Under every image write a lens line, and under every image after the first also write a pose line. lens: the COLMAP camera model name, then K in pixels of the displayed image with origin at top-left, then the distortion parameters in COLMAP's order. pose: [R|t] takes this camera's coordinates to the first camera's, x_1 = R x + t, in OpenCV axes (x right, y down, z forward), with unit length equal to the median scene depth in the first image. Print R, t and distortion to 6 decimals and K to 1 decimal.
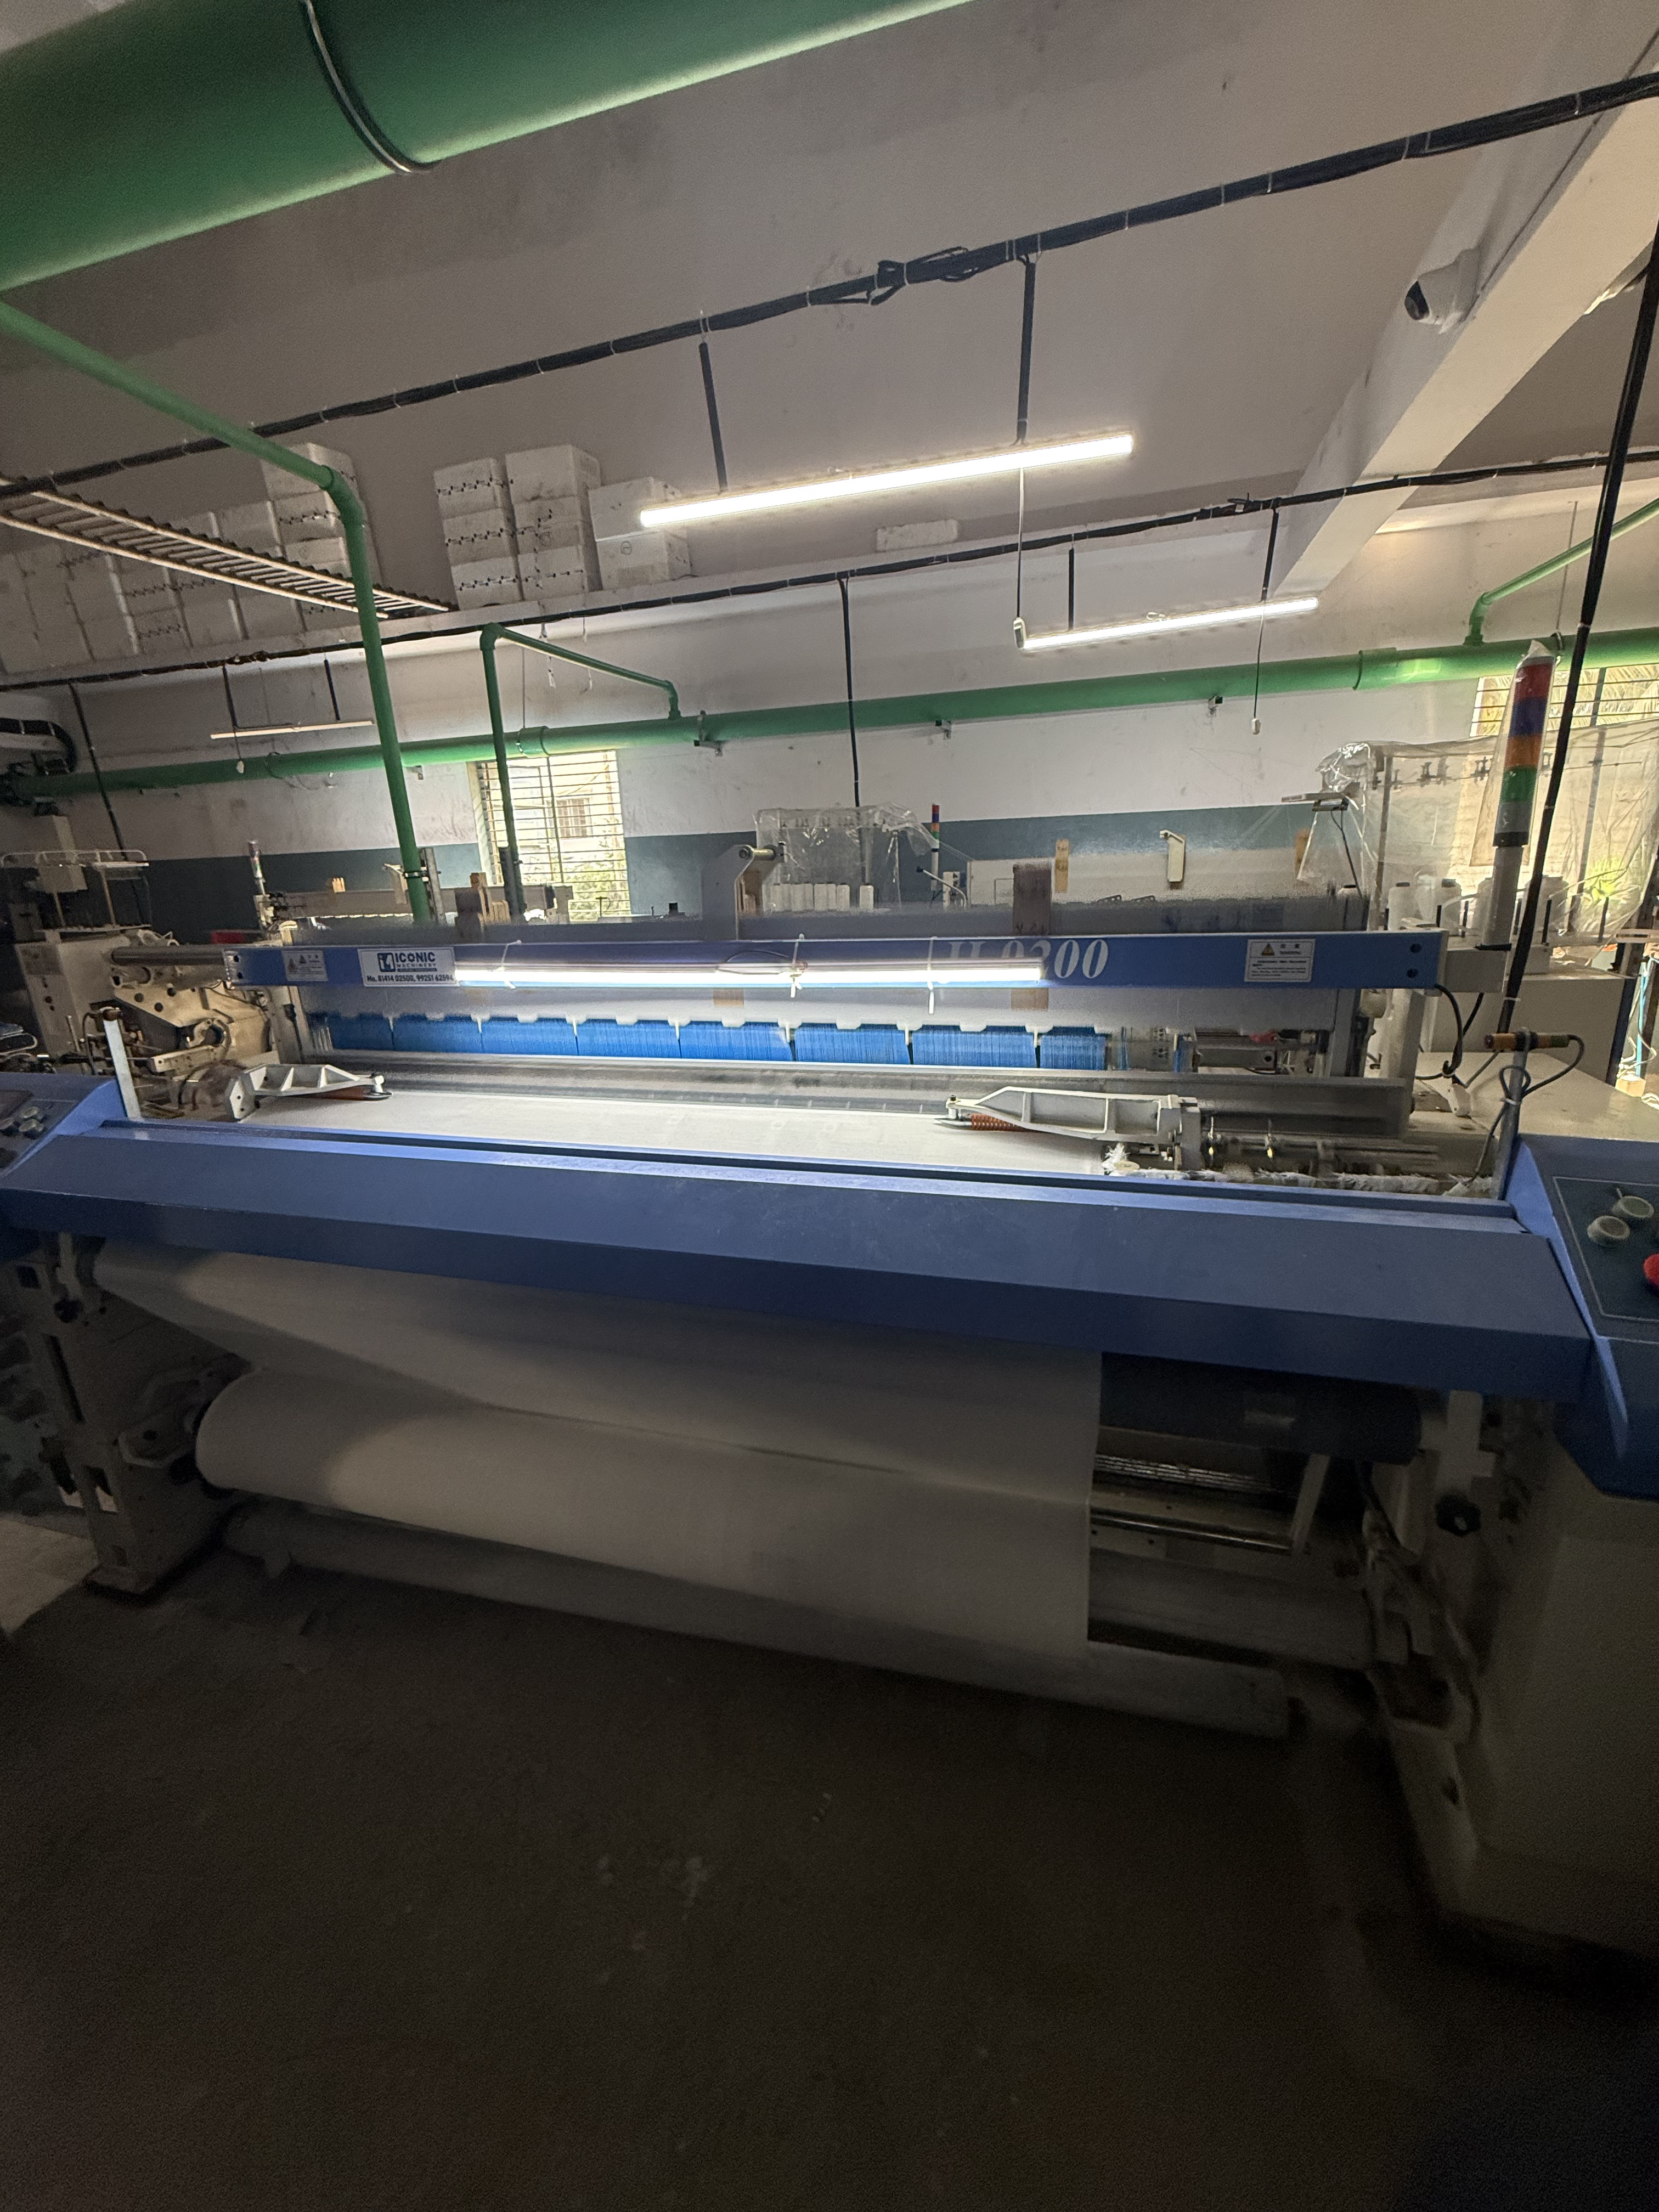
lens RADIAL K [[886.5, 0, 820.6], [0, 886.5, 1116.5], [0, 0, 1]] dist [-0.001419, 0.000174]
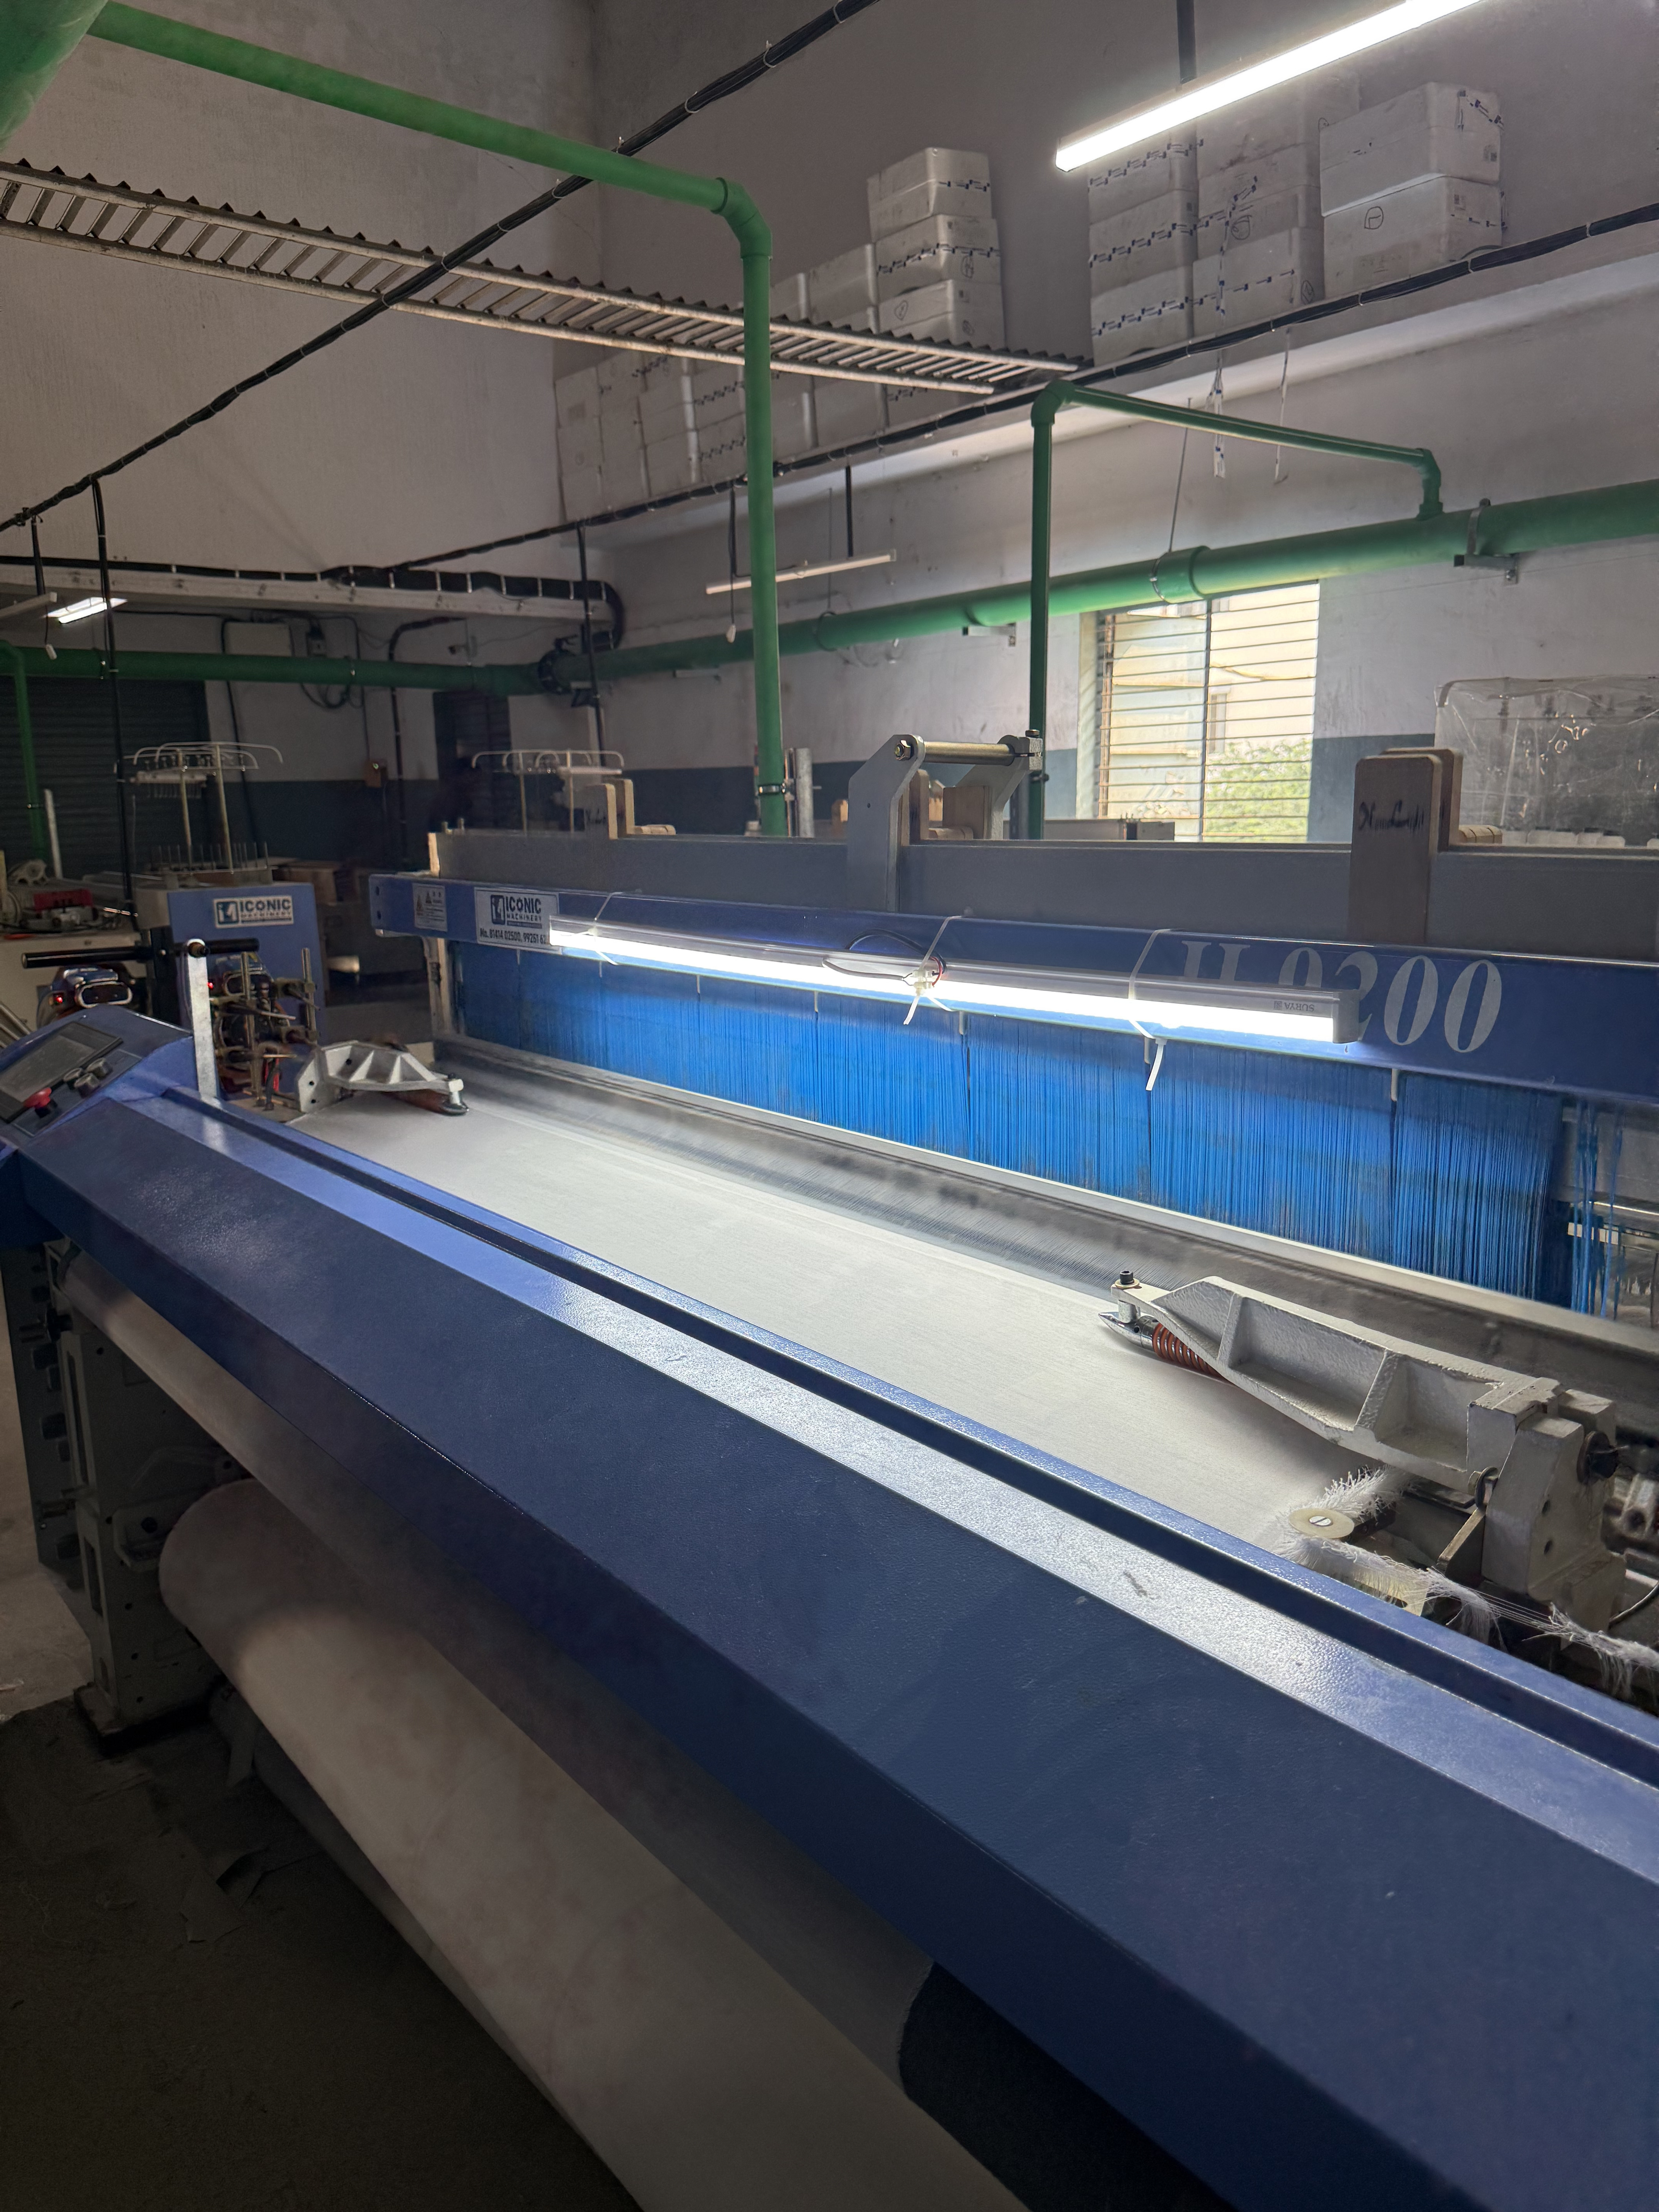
lens RADIAL K [[1591.5, 0, 833.2], [0, 1591.5, 1117.7], [0, 0, 1]] dist [0.033503, -0.049311]
pose [[0.809744, 0.143197, -0.569042, 0.145048], [-0.186492, 0.982288, -0.018189, -0.017689], [0.556358, 0.120850, 0.822107, 0.070767]]
